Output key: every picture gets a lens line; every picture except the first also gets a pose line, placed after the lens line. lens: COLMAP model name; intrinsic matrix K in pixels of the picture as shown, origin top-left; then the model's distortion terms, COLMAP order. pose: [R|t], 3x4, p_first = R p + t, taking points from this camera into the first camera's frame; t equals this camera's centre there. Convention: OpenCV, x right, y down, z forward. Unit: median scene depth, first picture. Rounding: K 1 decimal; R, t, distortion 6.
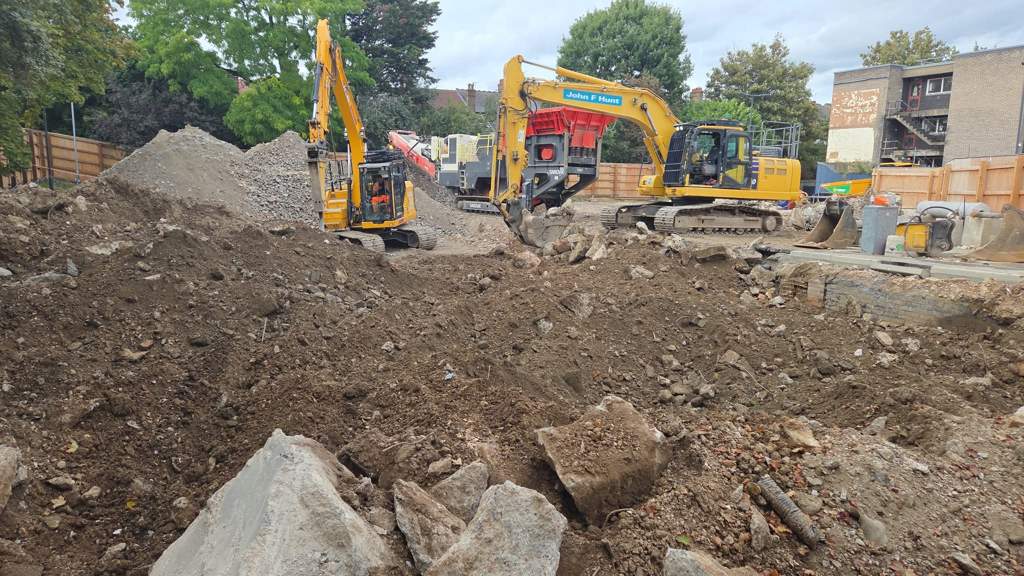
lens RADIAL K [[642.7, 0, 512.0], [0, 642.7, 288.0], [0, 0, 1]] dist [0.081263, -0.050794]
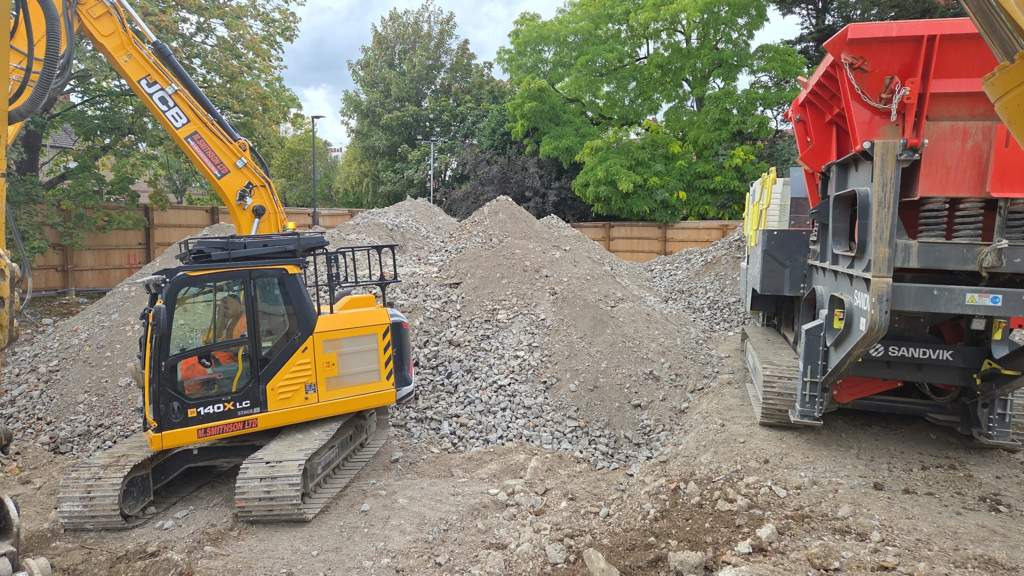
lens RADIAL K [[642.7, 0, 512.0], [0, 642.7, 288.0], [0, 0, 1]] dist [0.081263, -0.050794]
pose [[0.663622, 0.053971, -0.746118, 0.231760], [-0.122888, 0.991709, -0.037565, -0.218796], [0.737905, 0.116619, 0.664753, 1.009592]]
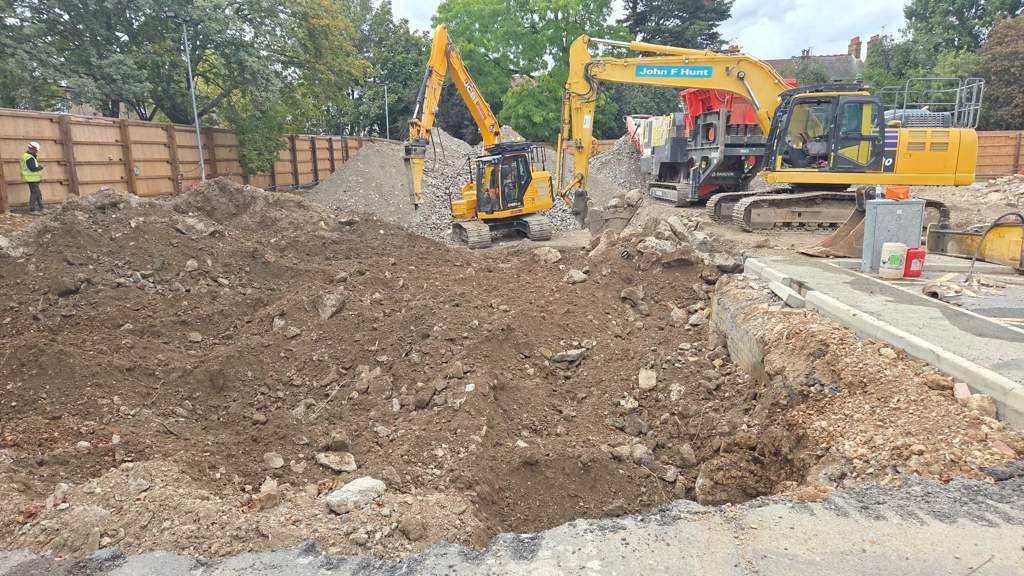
lens RADIAL K [[642.7, 0, 512.0], [0, 642.7, 288.0], [0, 0, 1]] dist [0.081263, -0.050794]
pose [[0.868364, 0.064124, -0.491764, 0.380977], [-0.051406, 0.997902, 0.039348, -0.025703], [0.493255, -0.008889, 0.869839, 0.124949]]
